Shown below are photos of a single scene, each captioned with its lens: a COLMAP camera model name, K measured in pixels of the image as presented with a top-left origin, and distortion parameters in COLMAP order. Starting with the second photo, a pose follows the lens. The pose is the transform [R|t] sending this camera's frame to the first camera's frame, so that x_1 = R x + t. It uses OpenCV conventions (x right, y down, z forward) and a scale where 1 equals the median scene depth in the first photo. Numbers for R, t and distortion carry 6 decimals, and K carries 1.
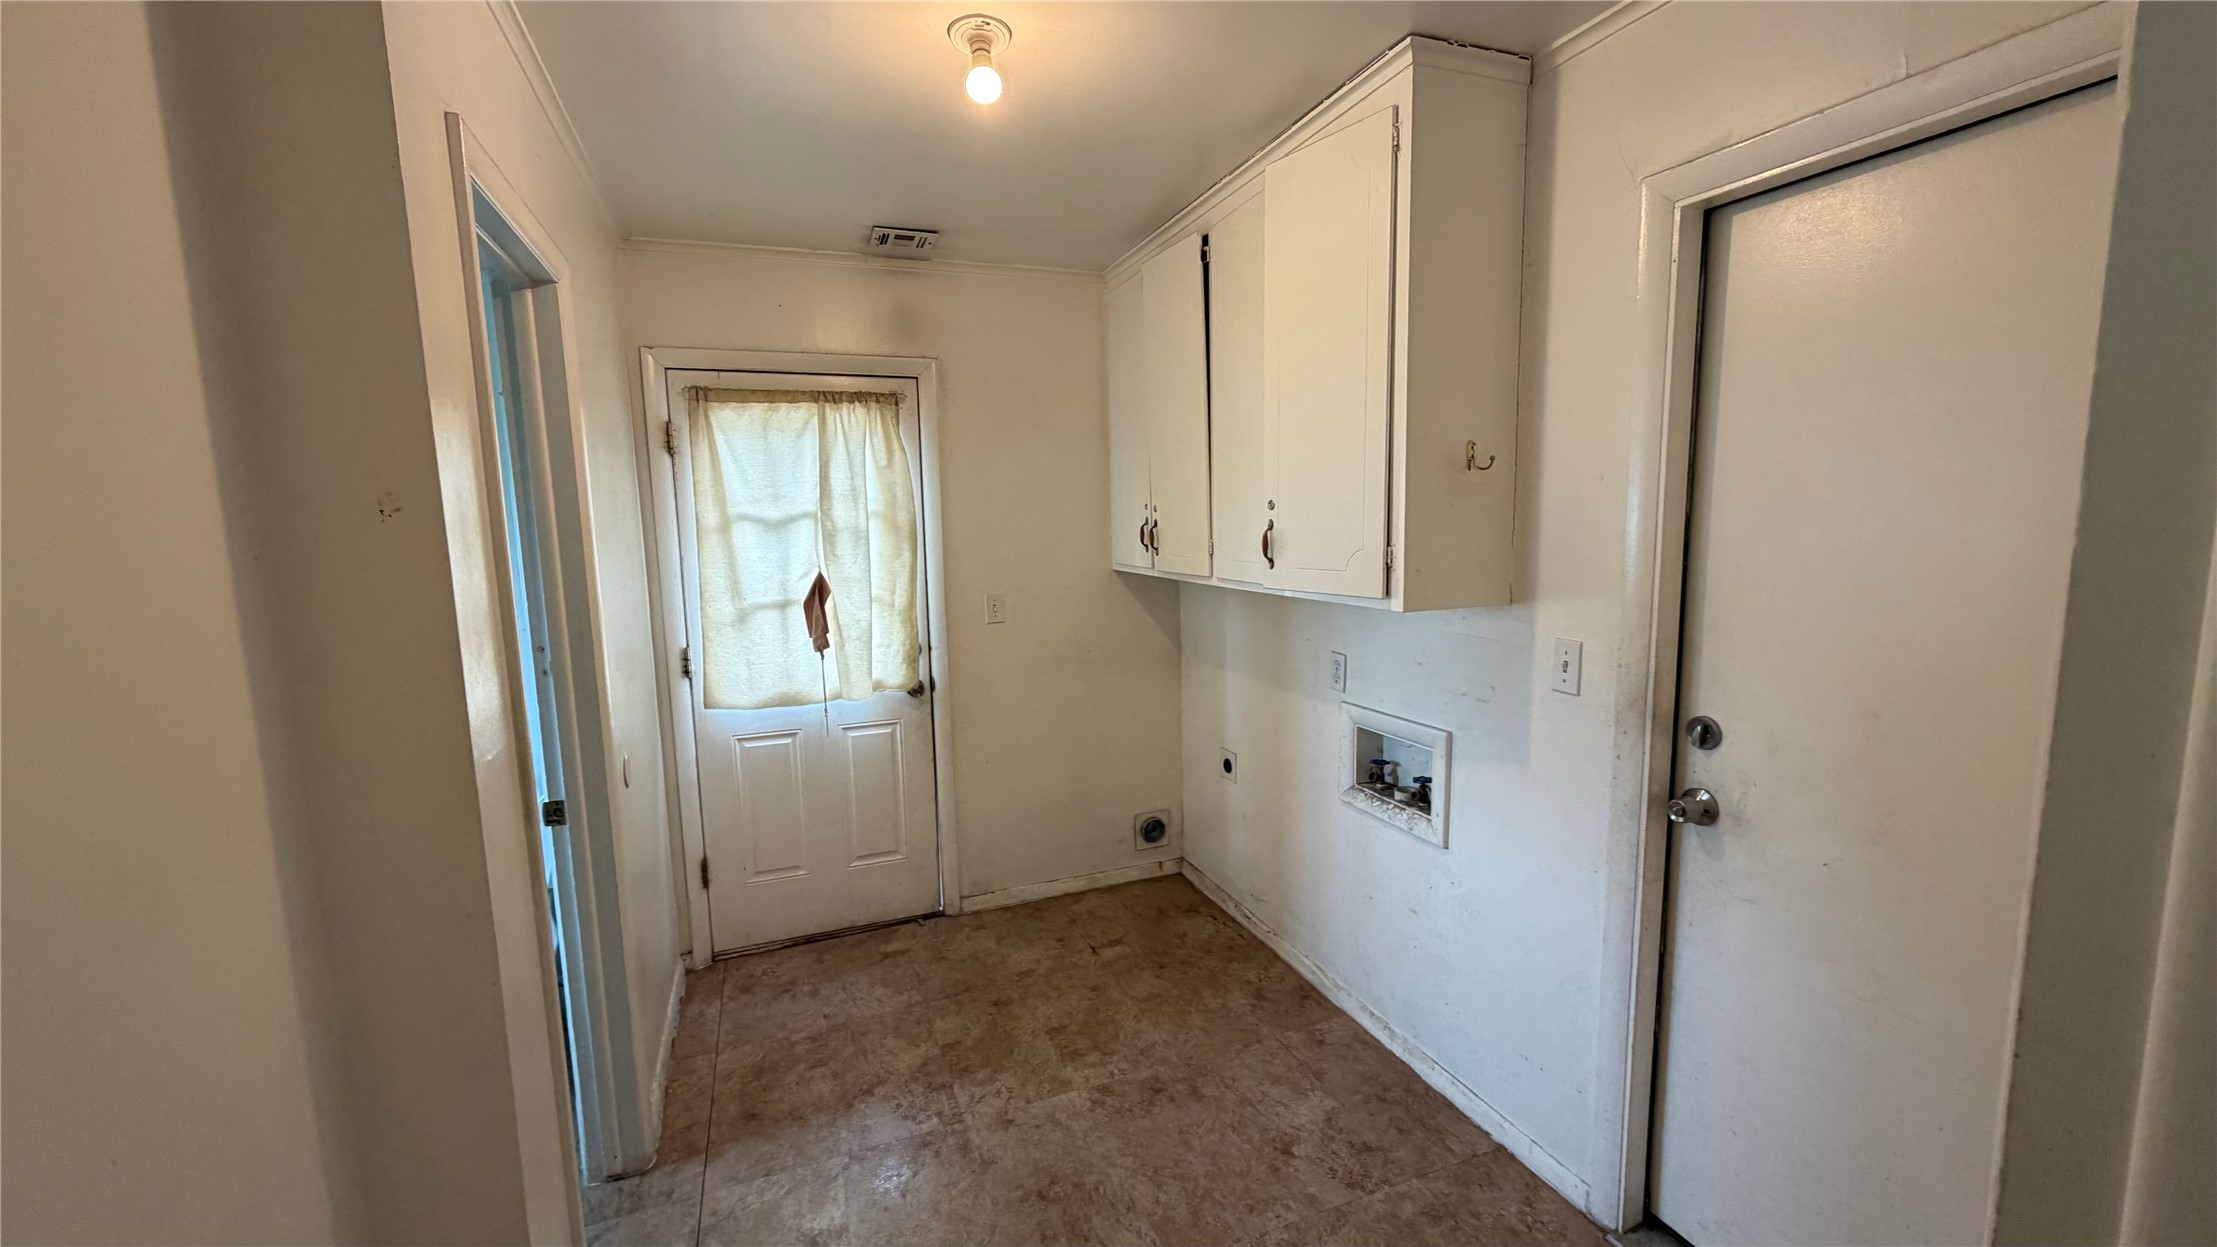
lens RADIAL K [[868.1, 0, 1108.5], [0, 868.1, 623.5], [0, 0, 1]] dist [0.001125, 0.000103]
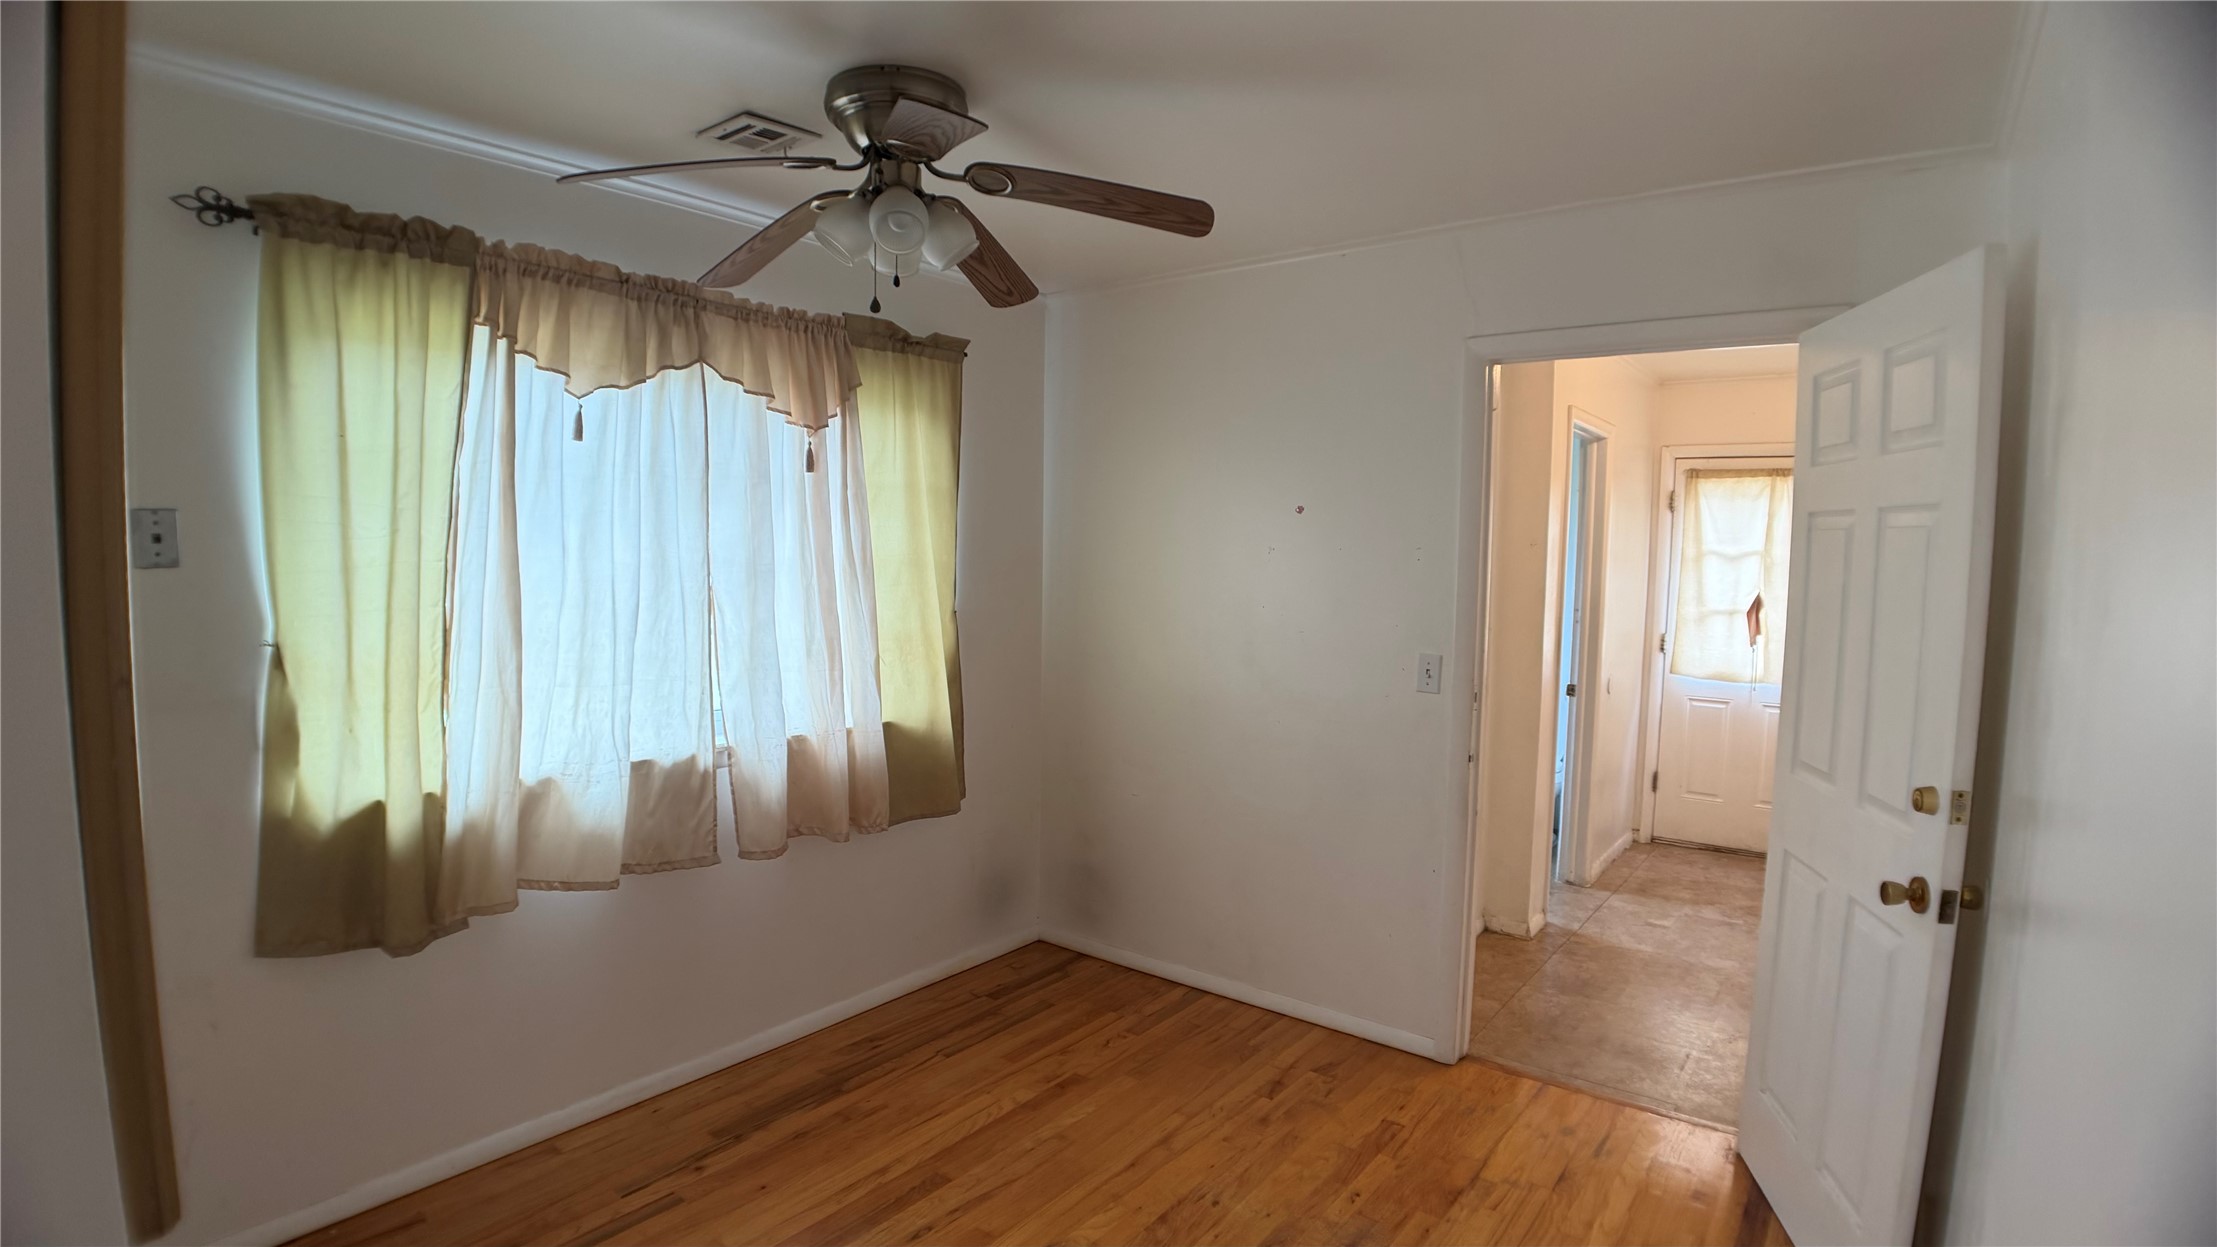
lens RADIAL K [[1069.3, 0, 1098.6], [0, 1069.3, 636.0], [0, 0, 1]] dist [-0.070498, -0.000565]
pose [[0.499598, 0.101550, -0.860285, 0.629970], [-0.133746, 0.990239, 0.039219, 0.094748], [0.855870, 0.095466, 0.508303, -0.833404]]
